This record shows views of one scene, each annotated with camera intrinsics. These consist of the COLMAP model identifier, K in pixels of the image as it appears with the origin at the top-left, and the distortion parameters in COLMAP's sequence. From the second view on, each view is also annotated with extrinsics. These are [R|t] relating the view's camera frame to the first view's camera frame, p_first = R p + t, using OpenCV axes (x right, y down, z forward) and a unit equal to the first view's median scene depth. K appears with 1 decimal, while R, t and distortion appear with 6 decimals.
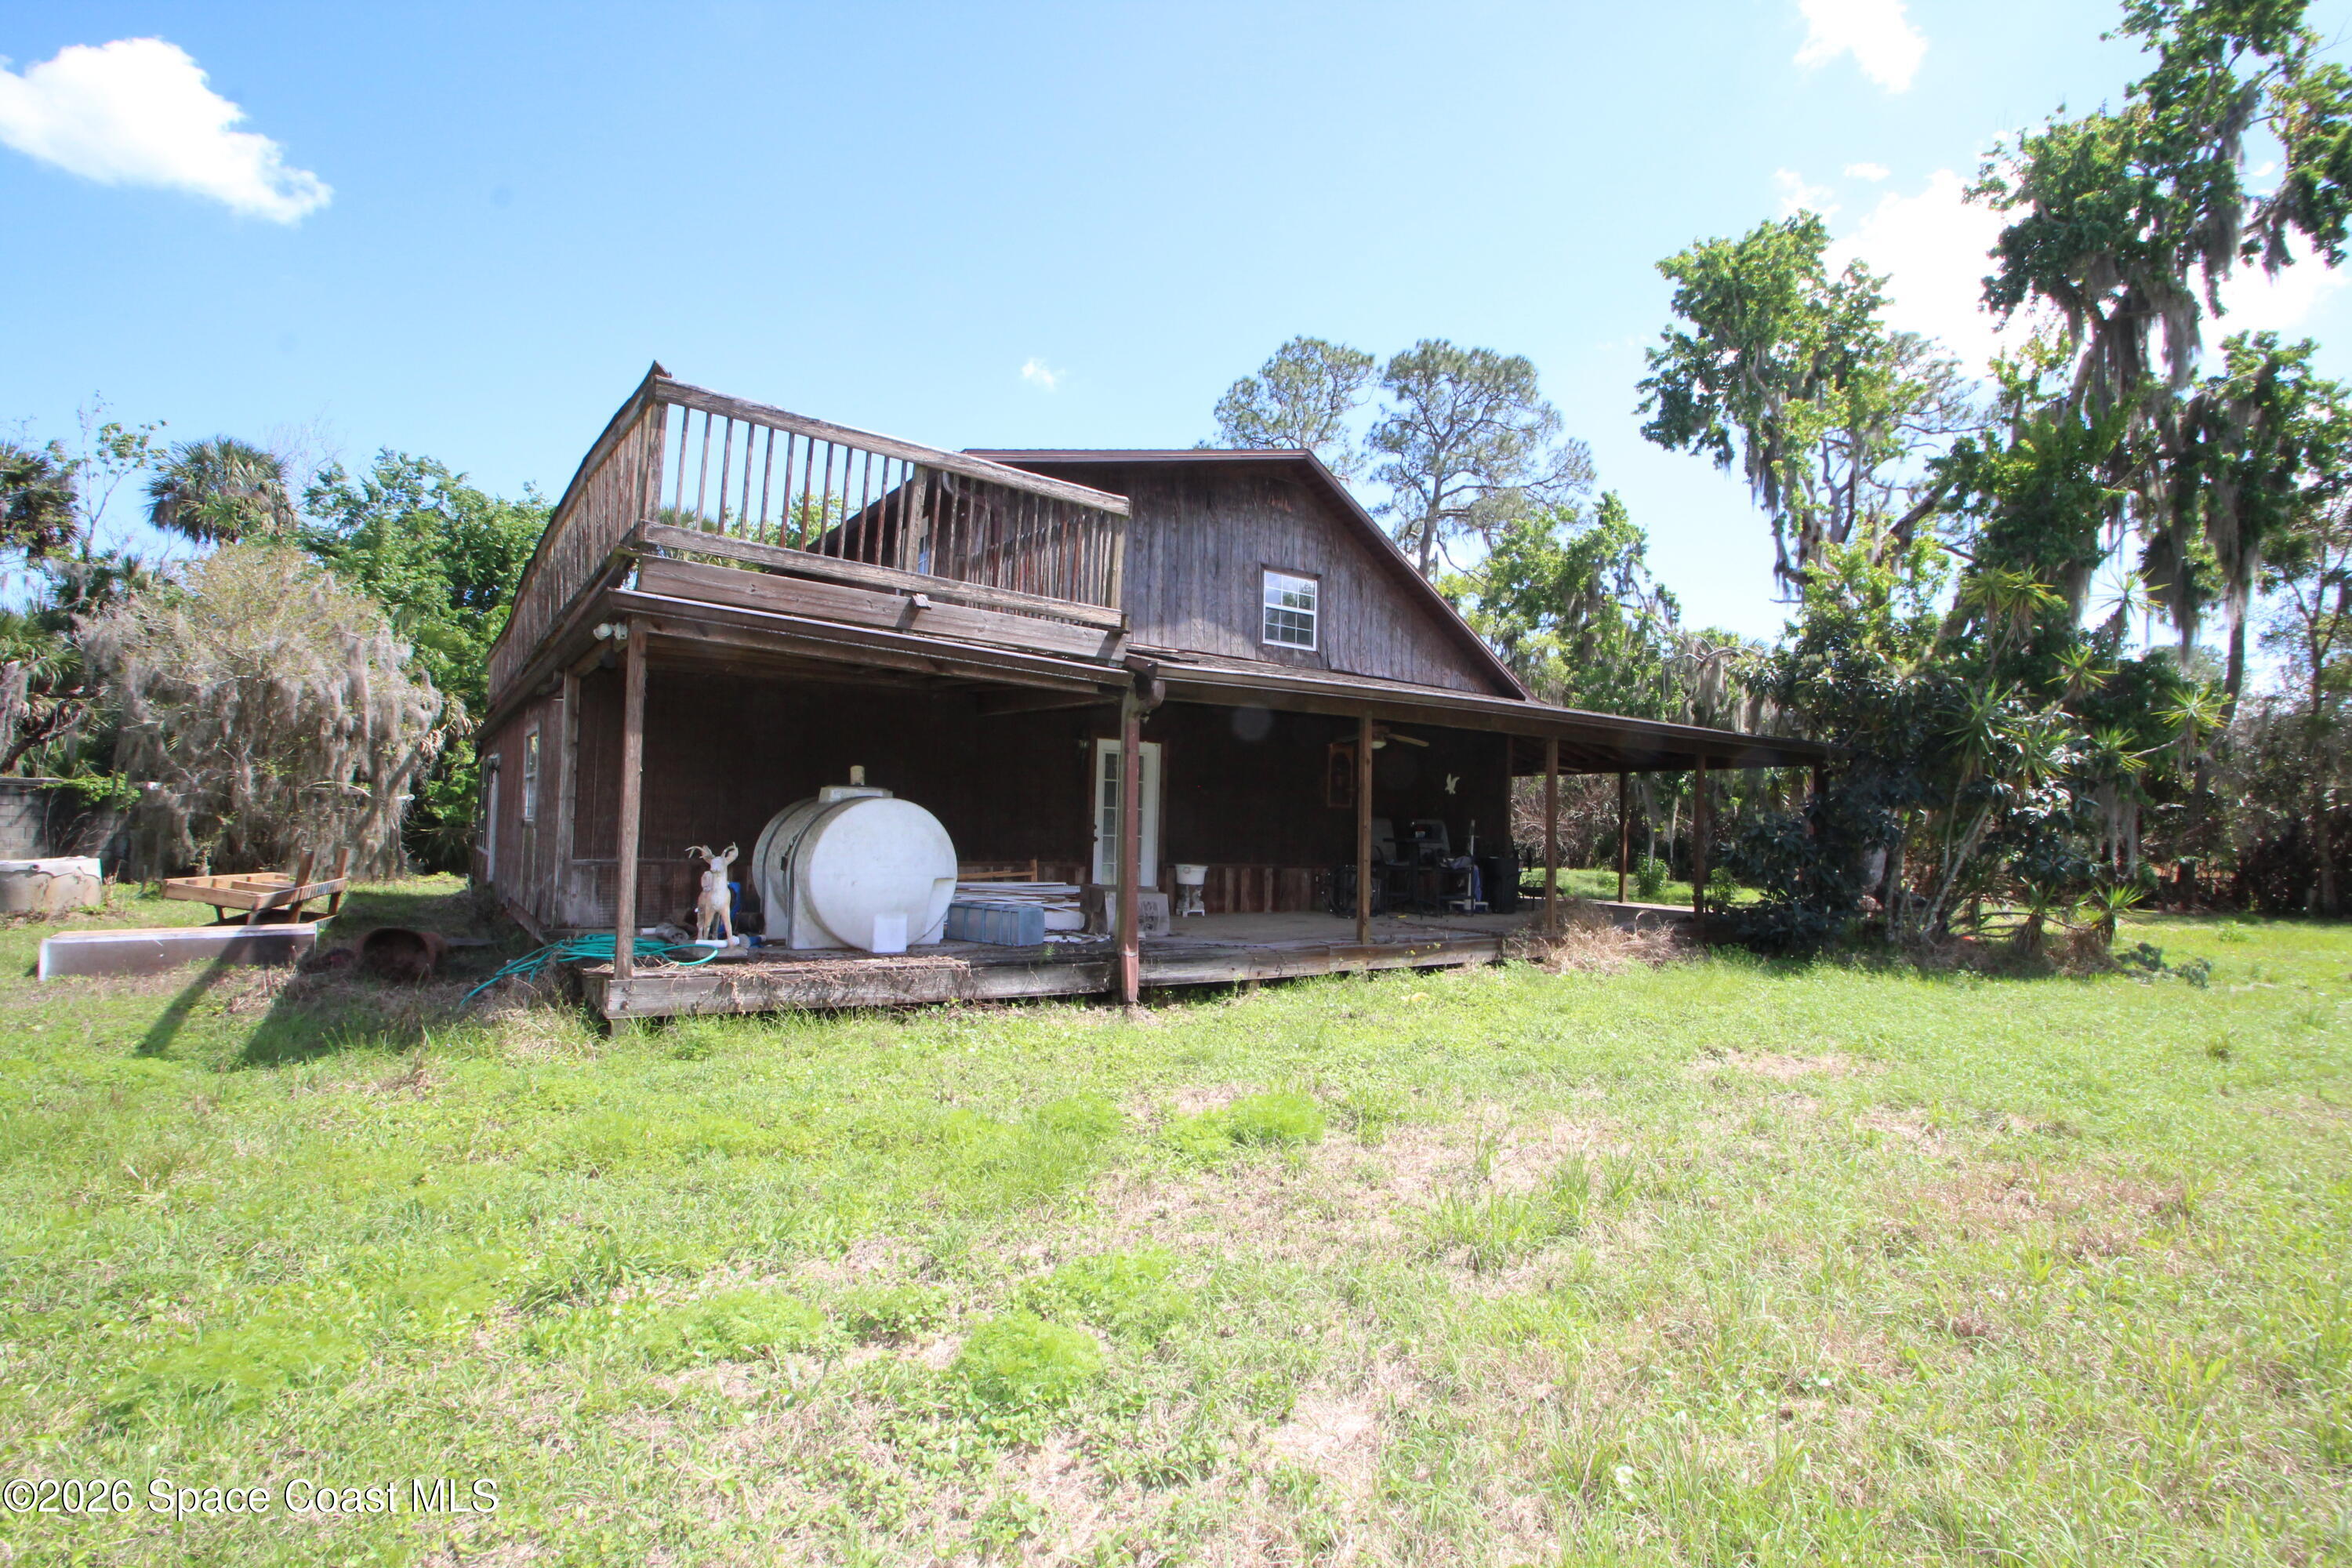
lens RADIAL K [[1115.9, 0, 1192.8], [0, 1115.9, 795.7], [0, 0, 1]] dist [0.001157, -0.003079]
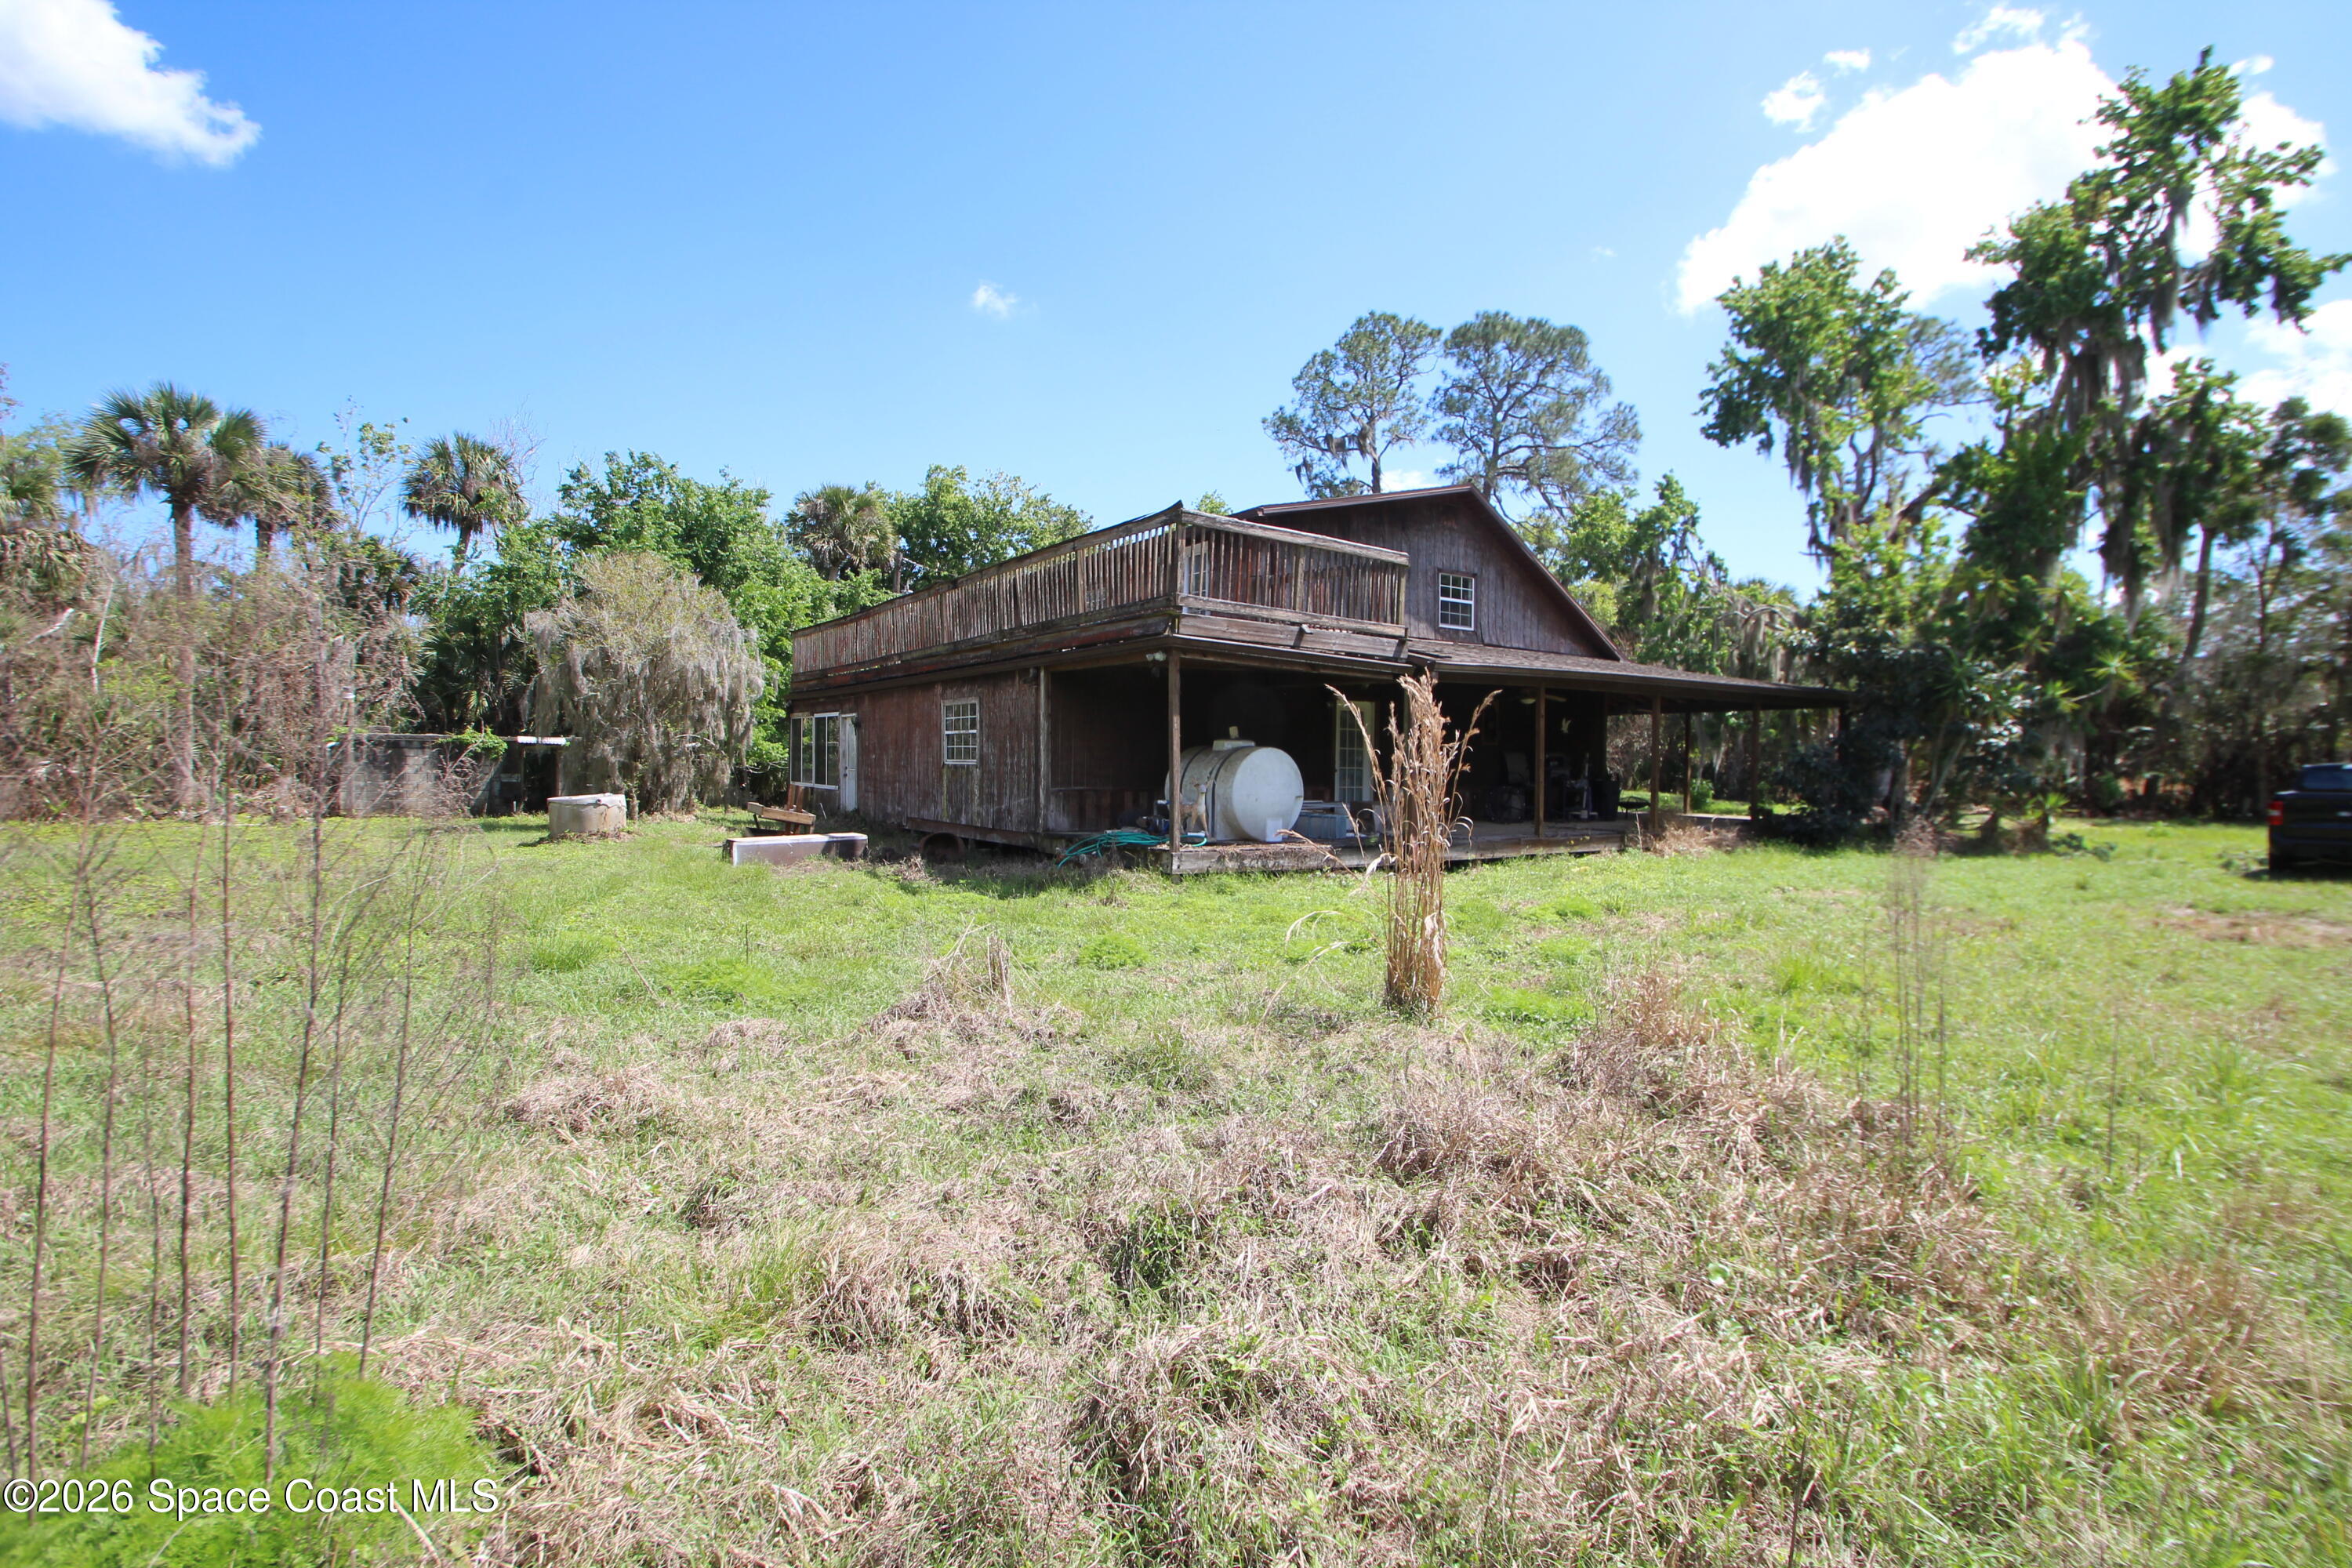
lens RADIAL K [[1115.9, 0, 1192.3], [0, 1115.9, 793.2], [0, 0, 1]] dist [0.001157, -0.003079]
pose [[0.999836, -0.013921, -0.011608, -0.189351], [0.014594, 0.998085, 0.060105, -0.015722], [0.010749, -0.060264, 0.998125, -0.322669]]
